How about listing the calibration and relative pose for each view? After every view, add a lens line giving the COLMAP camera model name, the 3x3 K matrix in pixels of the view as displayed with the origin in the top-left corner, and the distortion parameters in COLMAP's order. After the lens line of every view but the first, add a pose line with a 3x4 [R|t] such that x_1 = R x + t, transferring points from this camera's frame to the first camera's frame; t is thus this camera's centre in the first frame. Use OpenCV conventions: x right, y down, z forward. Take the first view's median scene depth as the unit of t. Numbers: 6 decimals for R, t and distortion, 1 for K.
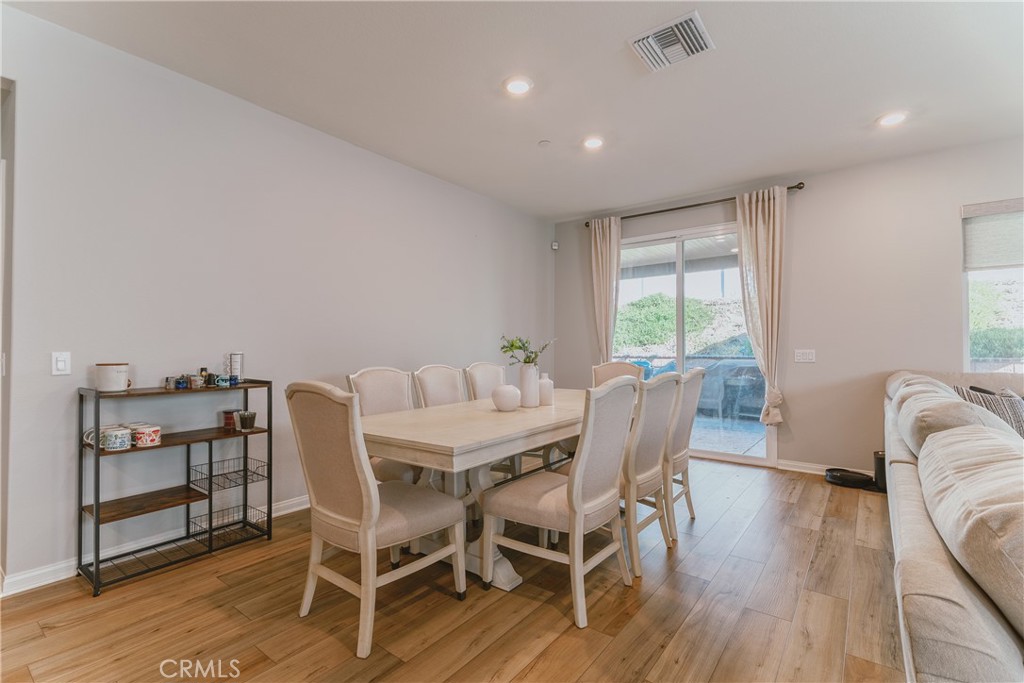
lens RADIAL K [[467.9, 0, 512.0], [0, 467.9, 341.5], [0, 0, 1]] dist [0.005273, 0.000344]
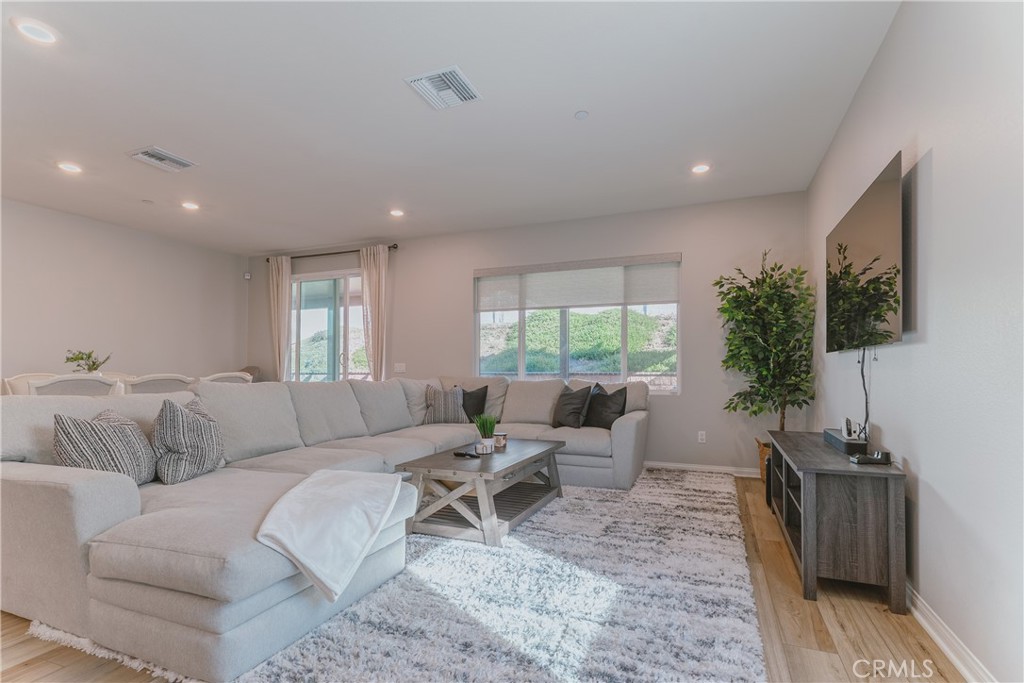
lens RADIAL K [[495.3, 0, 507.5], [0, 495.3, 368.0], [0, 0, 1]] dist [0.037292, 0.000252]
pose [[0.968465, 0.000256, 0.249151, 0.696752], [-0.003129, 0.999933, 0.011133, 0.015752], [-0.249131, -0.011561, 0.968401, -0.637454]]
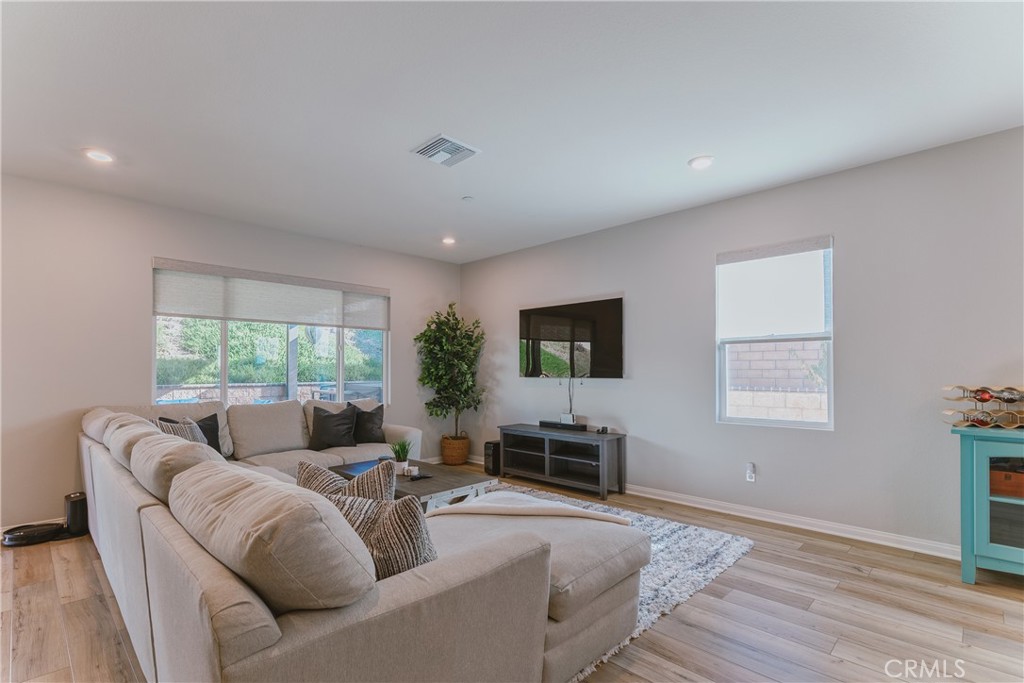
lens RADIAL K [[479.9, 0, 511.8], [0, 479.9, 364.2], [0, 0, 1]] dist [0.002361, -0.000159]
pose [[0.118458, 0.010993, 0.992898, -0.084407], [-0.012486, 0.999876, -0.009580, -0.032538], [-0.992881, -0.011263, 0.118580, 0.009735]]
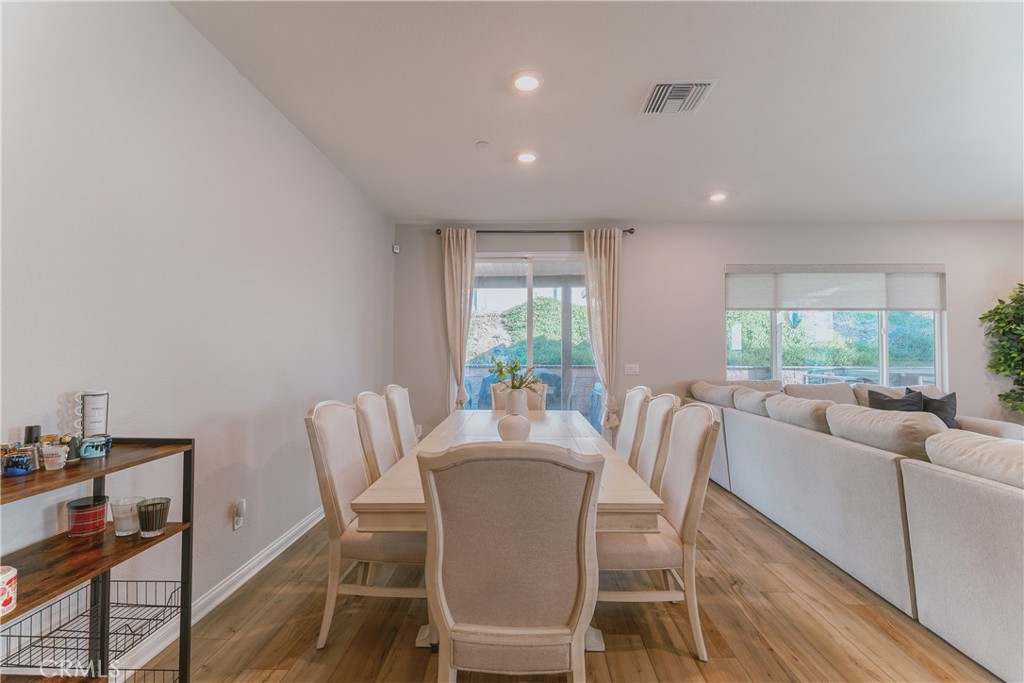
lens RADIAL K [[467.9, 0, 512.0], [0, 467.9, 341.5], [0, 0, 1]] dist [0.005273, 0.000344]
pose [[0.813244, 0.017984, 0.581644, -0.423305], [-0.012284, 0.999830, -0.013740, -0.026999], [-0.581793, 0.004029, 0.813327, 0.229900]]
